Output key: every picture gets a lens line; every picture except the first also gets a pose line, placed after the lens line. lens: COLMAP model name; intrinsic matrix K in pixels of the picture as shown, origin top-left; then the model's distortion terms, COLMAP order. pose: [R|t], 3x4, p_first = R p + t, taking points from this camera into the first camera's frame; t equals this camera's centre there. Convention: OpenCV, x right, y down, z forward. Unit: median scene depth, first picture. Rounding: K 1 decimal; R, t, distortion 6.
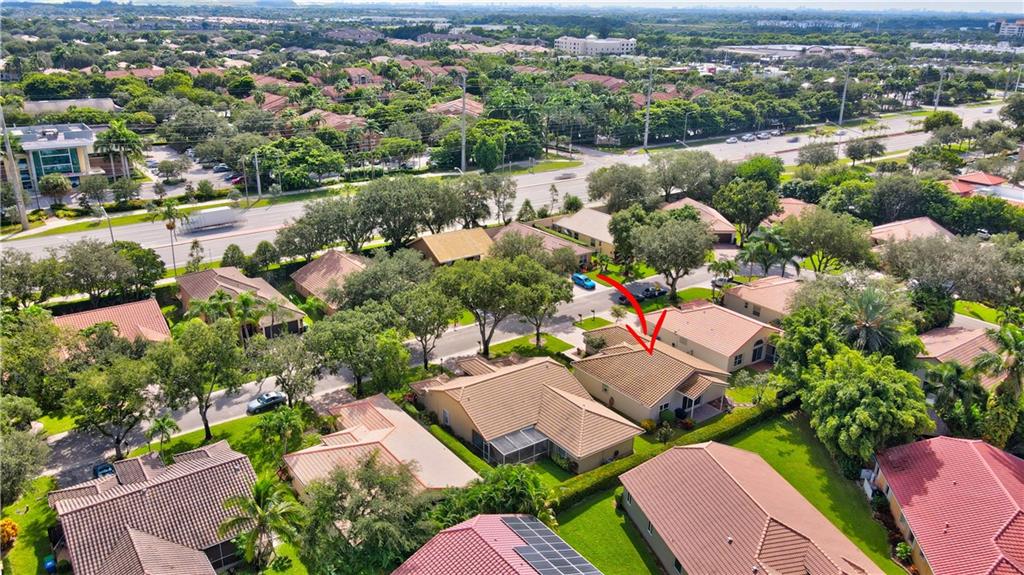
lens RADIAL K [[747.7, 0, 512.0], [0, 747.7, 287.5], [0, 0, 1]] dist [0.017092, 0.002836]
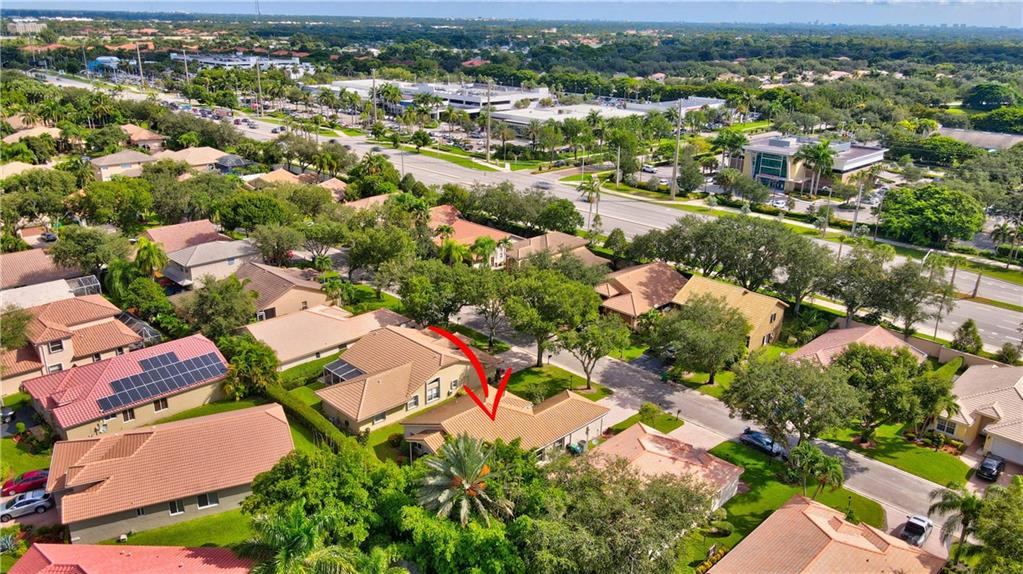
lens RADIAL K [[761.3, 0, 511.5], [0, 761.3, 287.0], [0, 0, 1]] dist [-0.005957, -0.002564]
pose [[0.145651, 0.317092, -0.937144, 0.522823], [-0.361211, 0.898898, 0.248011, -0.146014], [0.921039, 0.302383, 0.245462, 0.396129]]
